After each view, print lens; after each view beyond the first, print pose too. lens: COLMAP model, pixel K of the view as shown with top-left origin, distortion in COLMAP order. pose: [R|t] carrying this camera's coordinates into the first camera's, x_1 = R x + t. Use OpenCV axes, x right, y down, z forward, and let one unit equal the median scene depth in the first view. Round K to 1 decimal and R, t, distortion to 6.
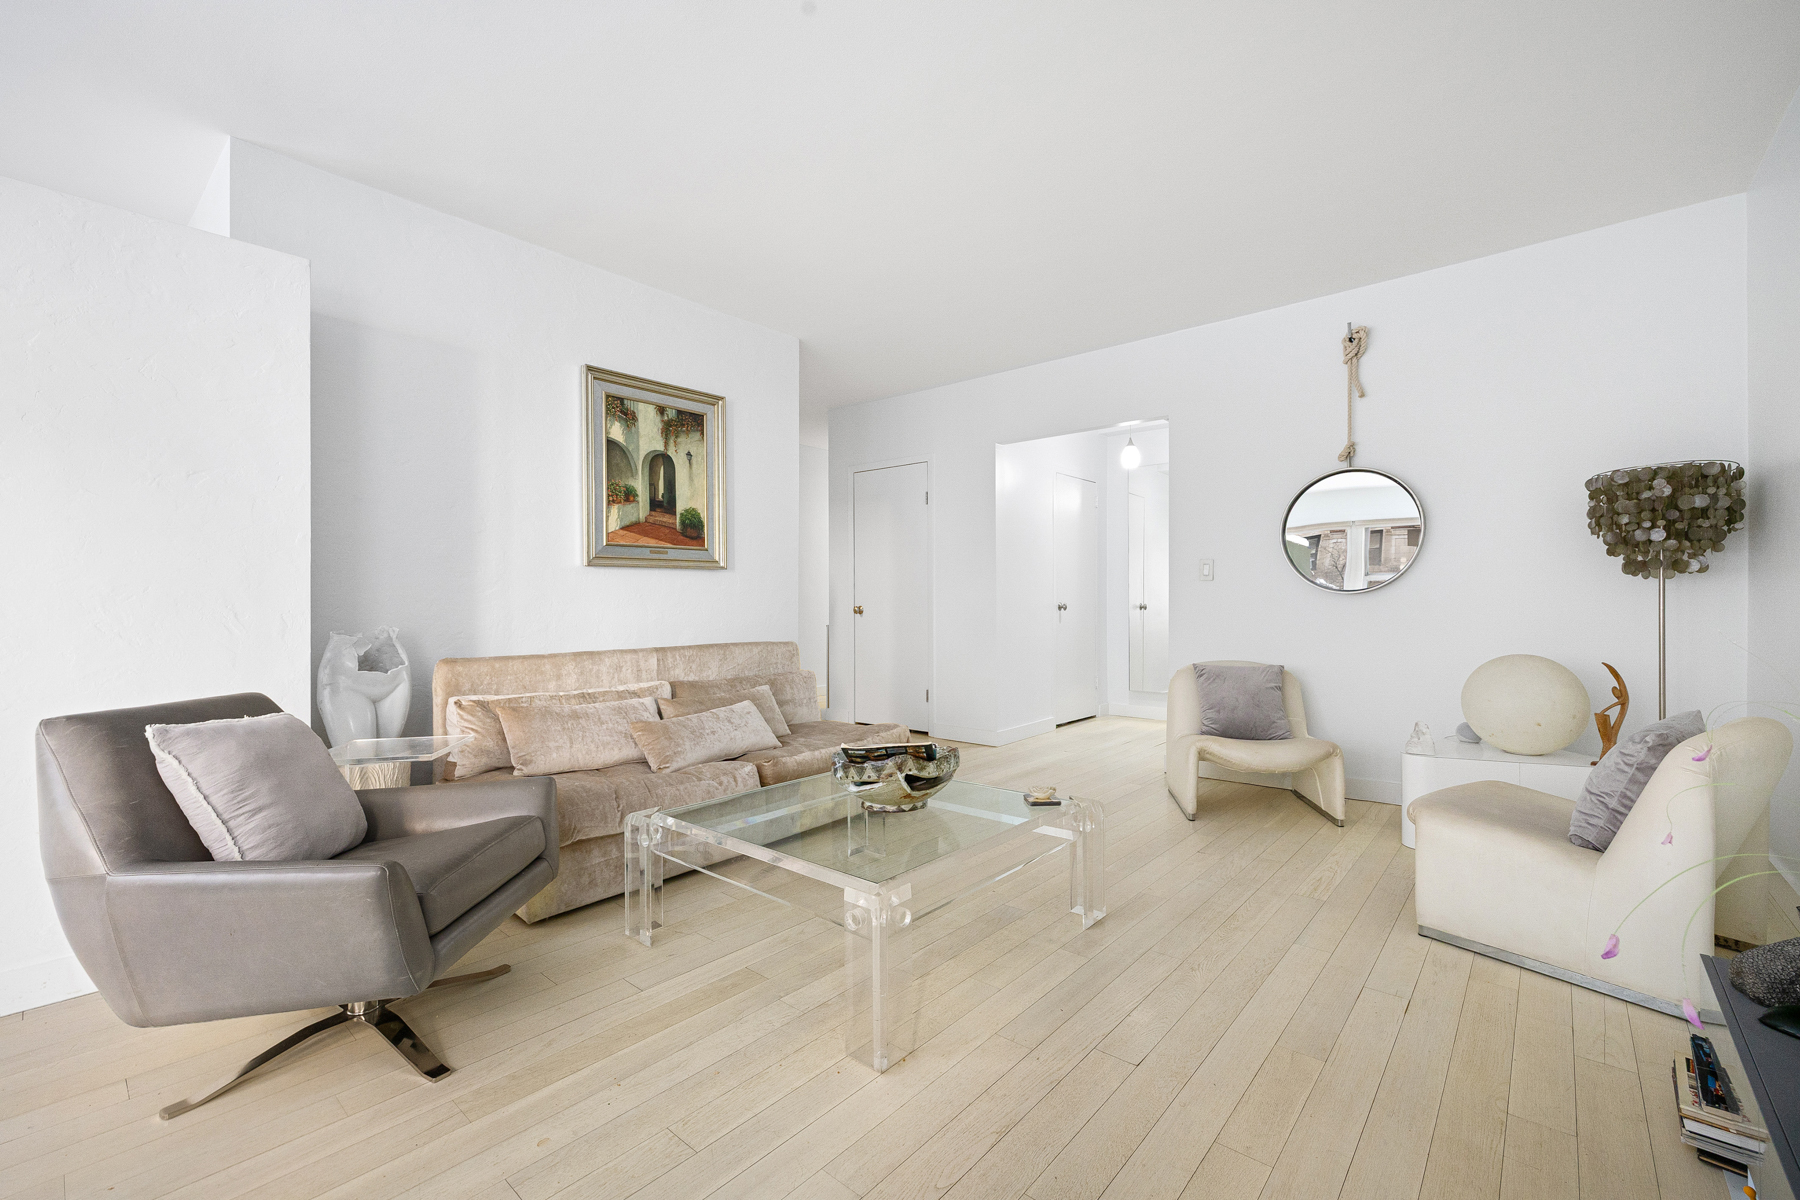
lens RADIAL K [[745.9, 0, 927.1], [0, 745.9, 599.7], [0, 0, 1]] dist [-0.000482, 0.000015]
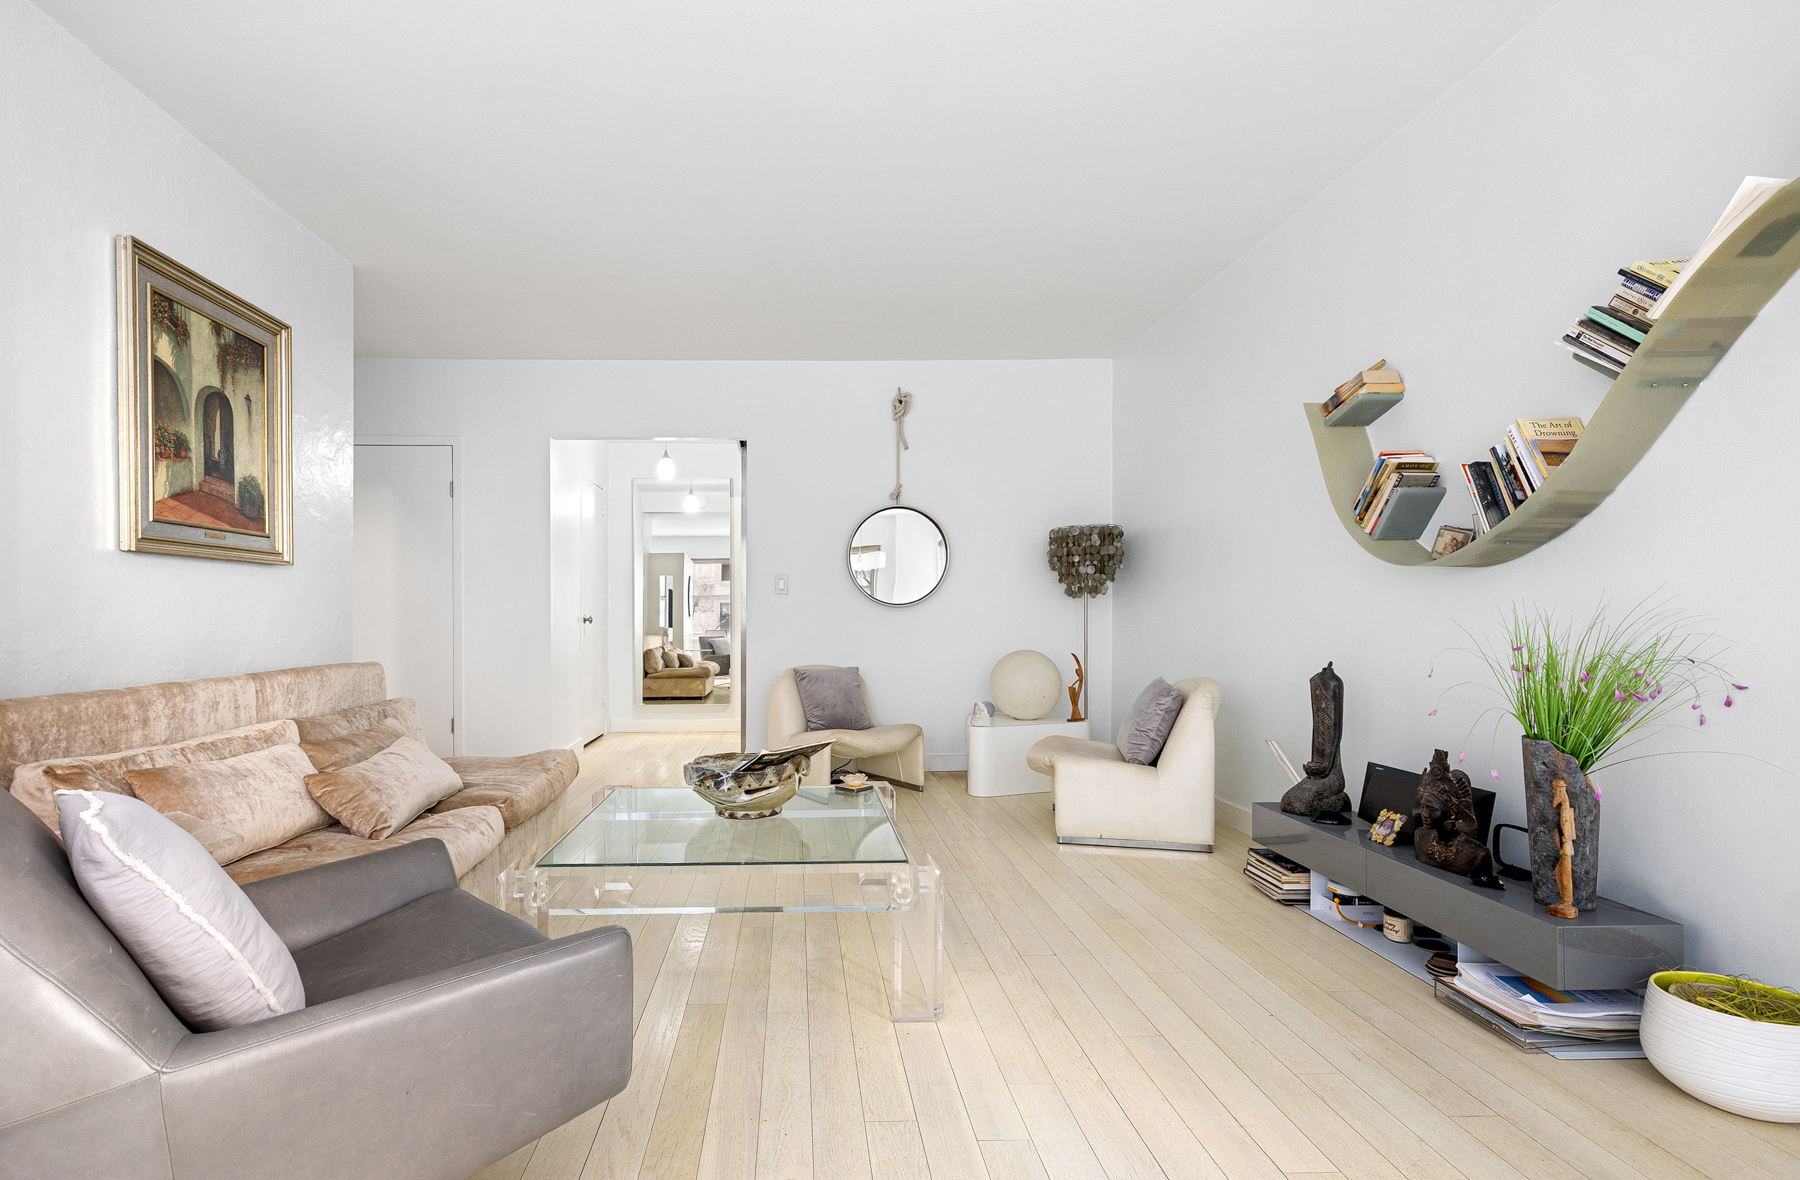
lens RADIAL K [[801.0, 0, 815.3], [0, 801.0, 619.9], [0, 0, 1]] dist [-0.001093, -0.000166]
pose [[0.759552, -0.000605, 0.650446, -0.429739], [-0.002011, 0.999993, 0.003279, 0.009895], [-0.650443, -0.003799, 0.759545, 0.086417]]
